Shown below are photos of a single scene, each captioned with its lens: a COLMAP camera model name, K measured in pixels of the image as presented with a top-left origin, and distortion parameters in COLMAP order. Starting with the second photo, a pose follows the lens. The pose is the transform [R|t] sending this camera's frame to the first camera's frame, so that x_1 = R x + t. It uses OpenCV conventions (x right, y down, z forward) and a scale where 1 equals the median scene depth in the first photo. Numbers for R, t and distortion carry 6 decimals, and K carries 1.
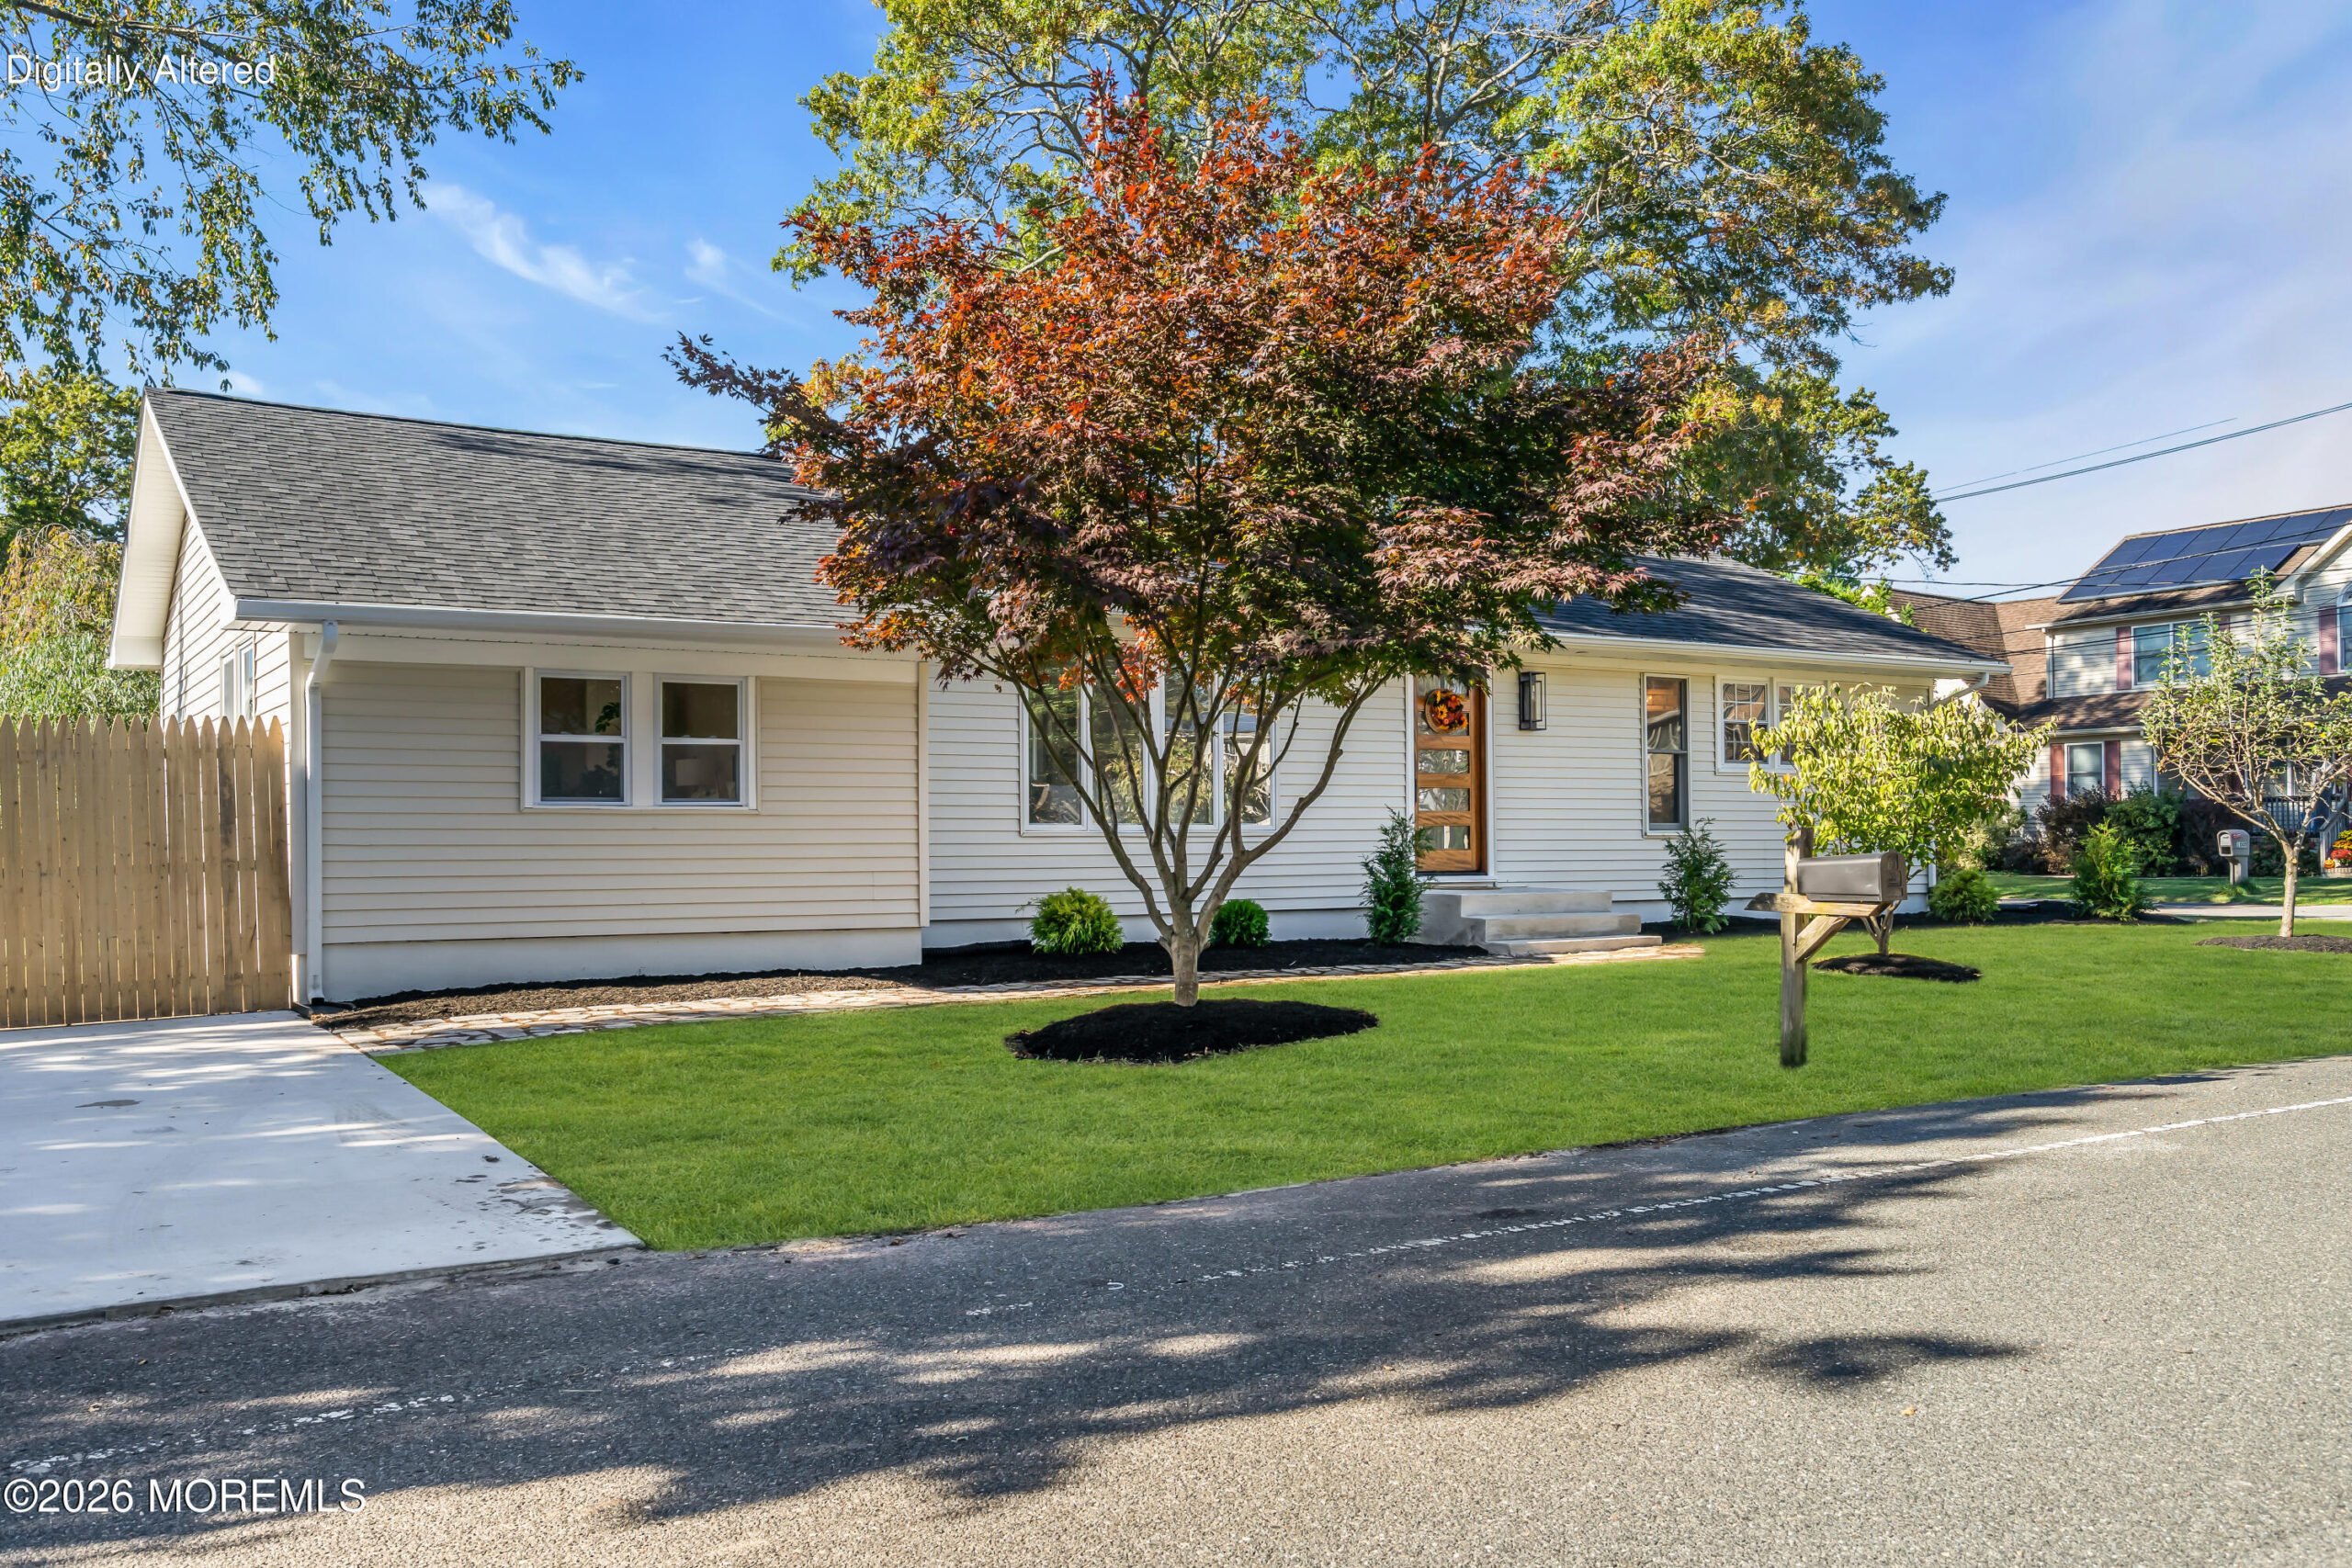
lens RADIAL K [[1992.9, 0, 1171.4], [0, 1992.9, 838.5], [0, 0, 1]] dist [0.006179, 0.004355]
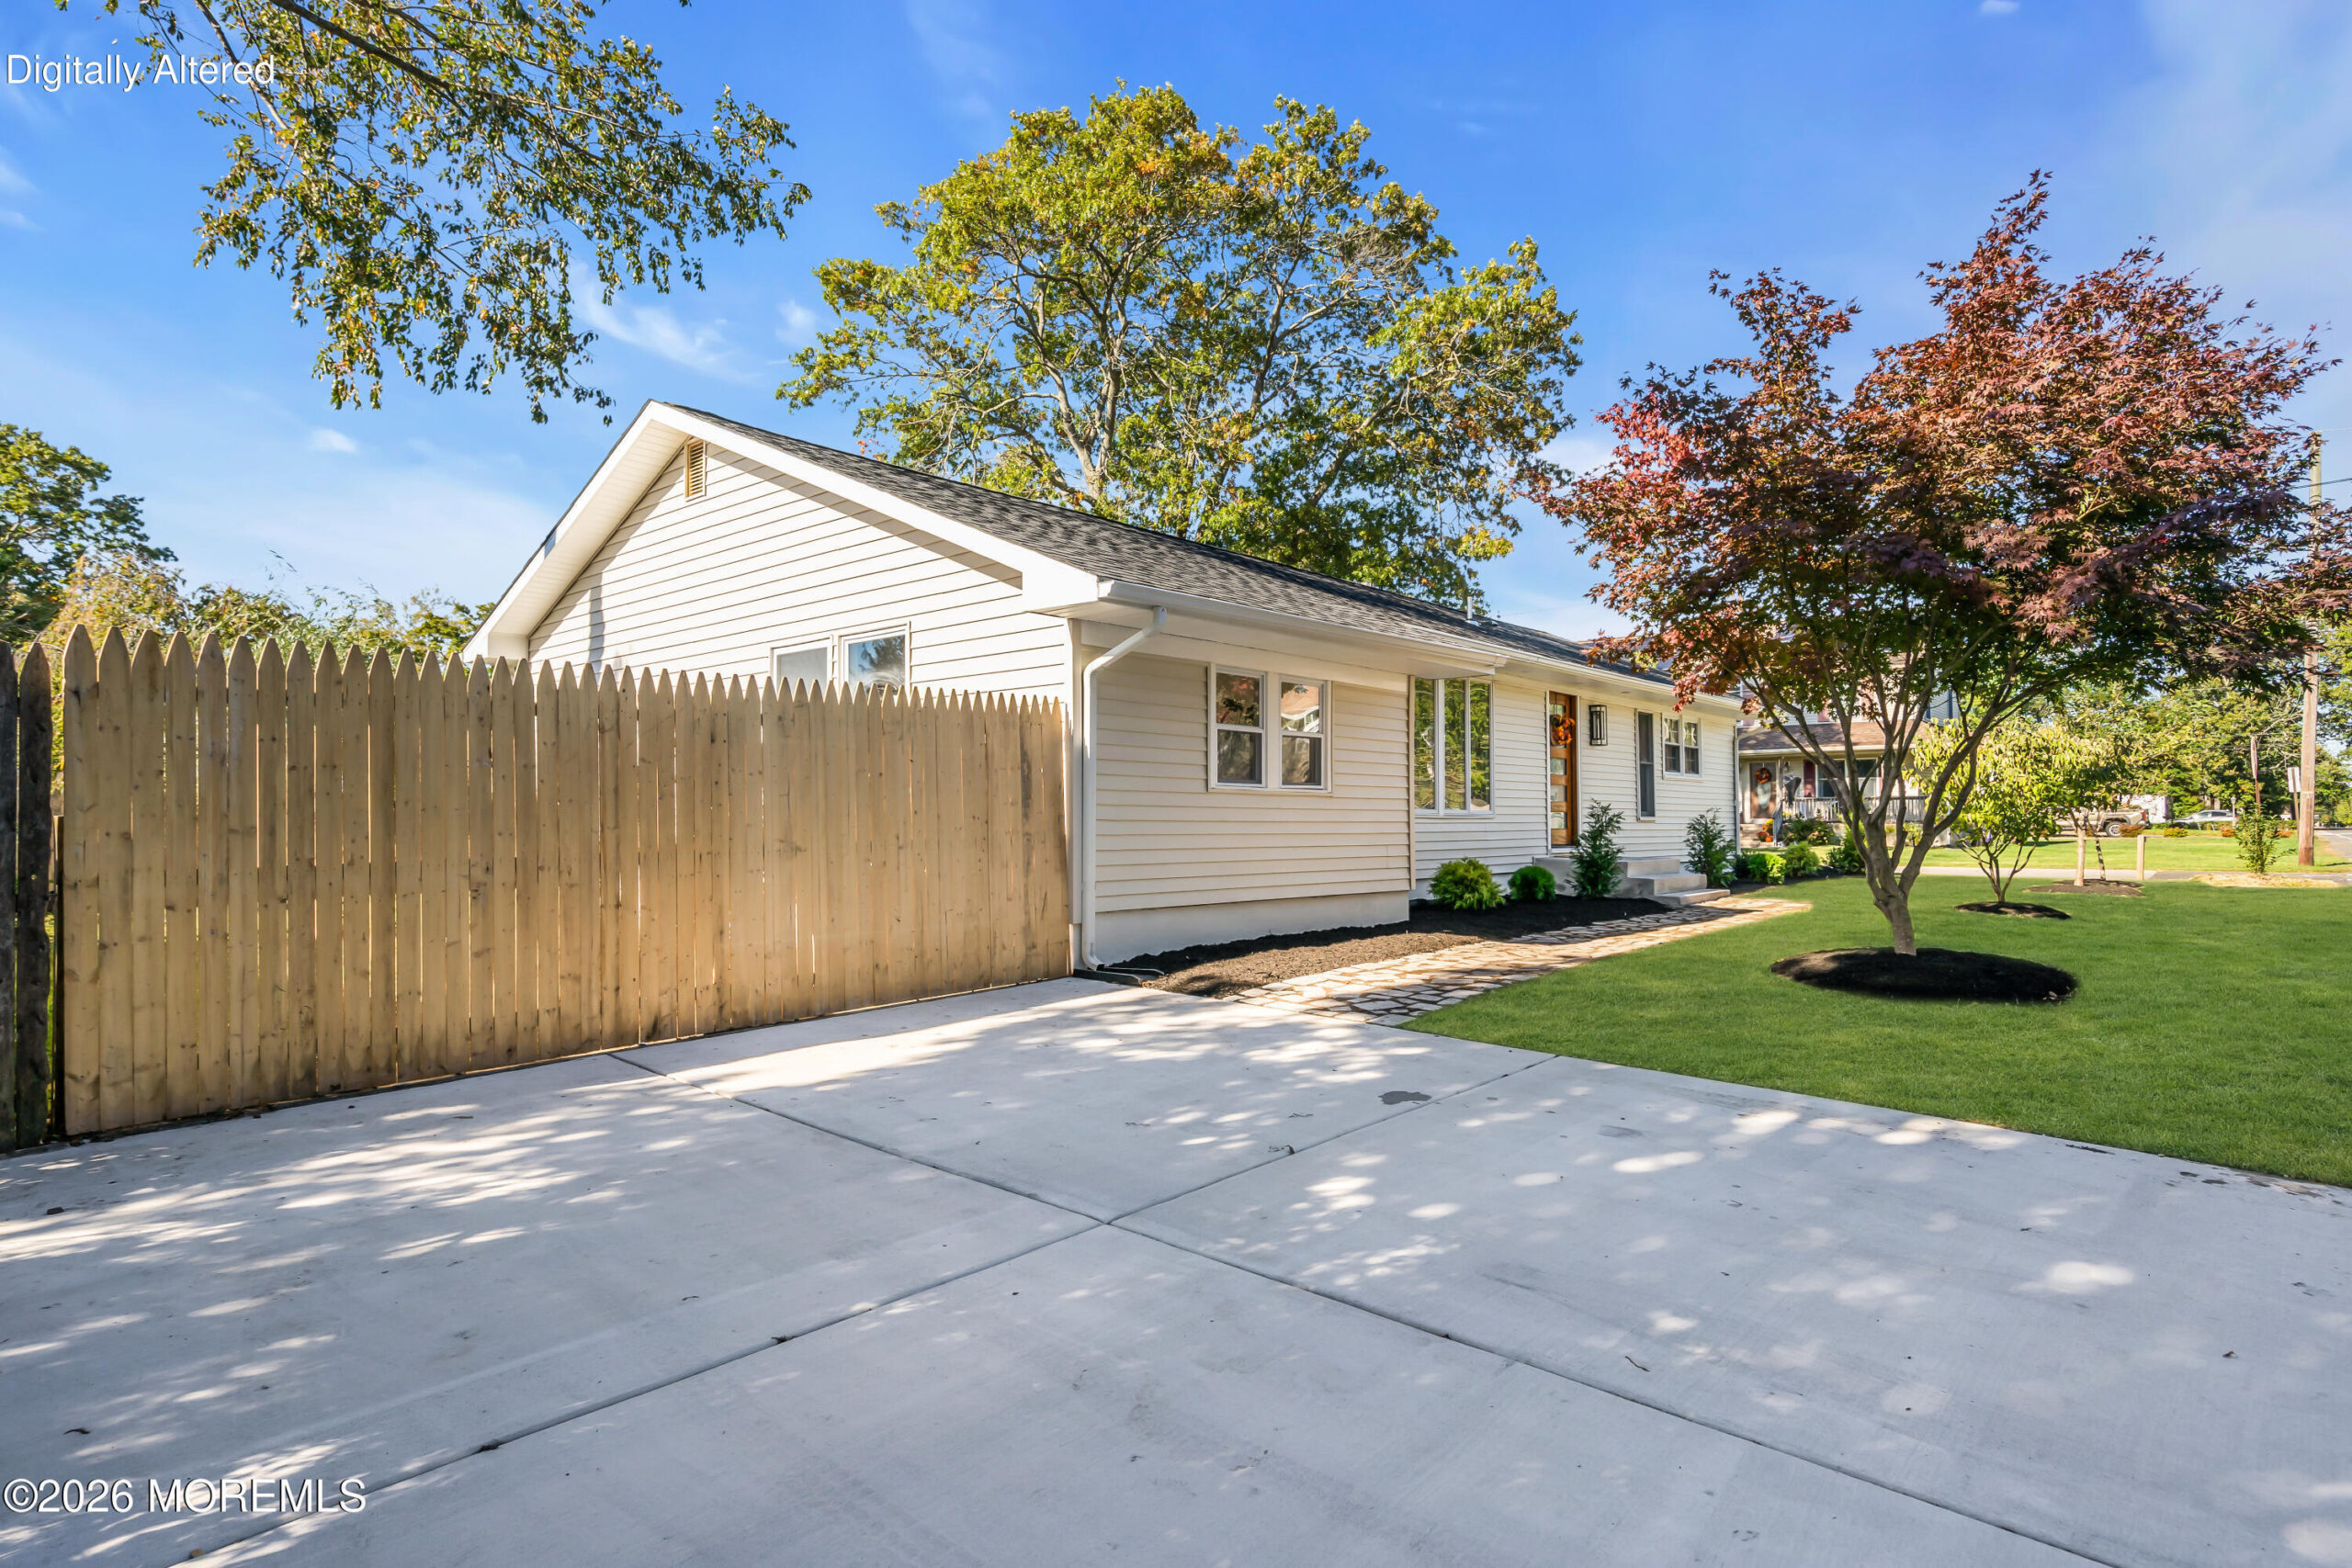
lens RADIAL K [[1260.1, 0, 1176.0], [0, 1260.1, 784.0], [0, 0, 1]] dist [-0.000718, -0.000073]
pose [[0.956943, 0.015491, 0.289863, -0.376173], [-0.006913, 0.999508, -0.030591, 0.003027], [-0.290194, 0.027270, 0.956579, 0.221941]]
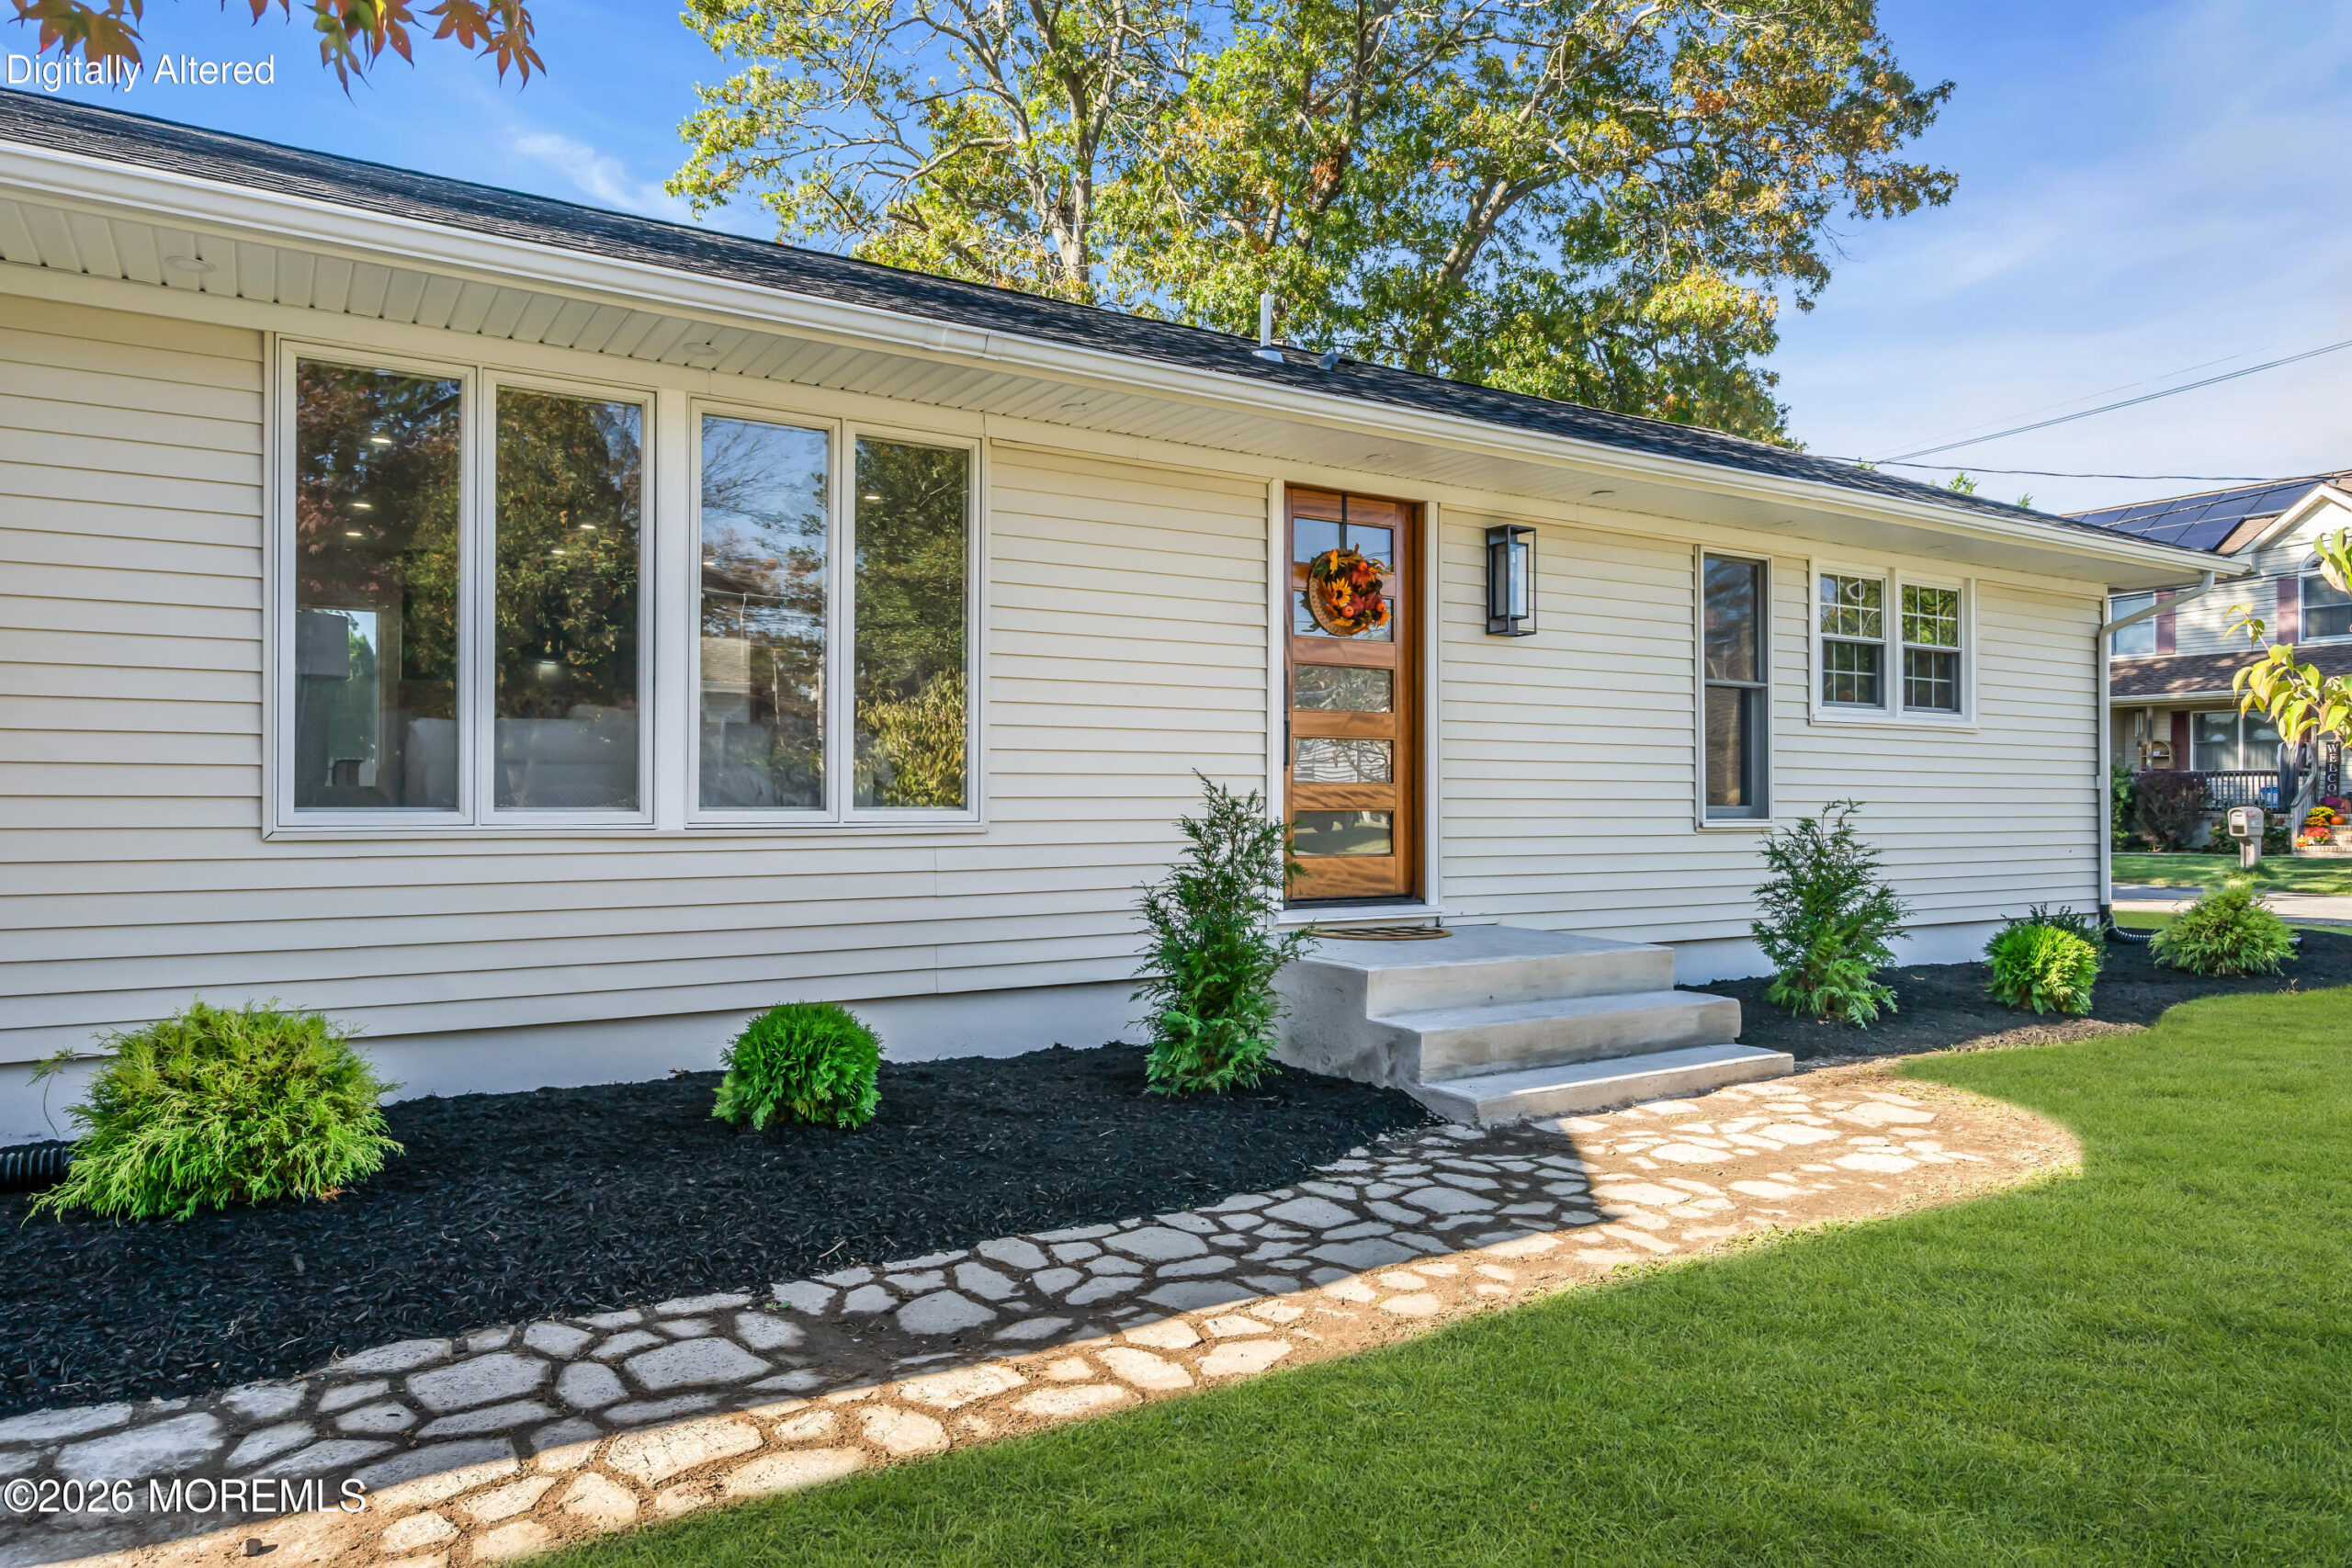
lens RADIAL K [[1506.4, 0, 1176.0], [0, 1506.4, 784.0], [0, 0, 1]] dist [-0.002386, -0.001017]
pose [[0.999931, 0.009195, -0.007338, 0.094174], [-0.009251, 0.999928, -0.007592, -0.009916], [0.007268, 0.007660, 0.999944, 0.594474]]
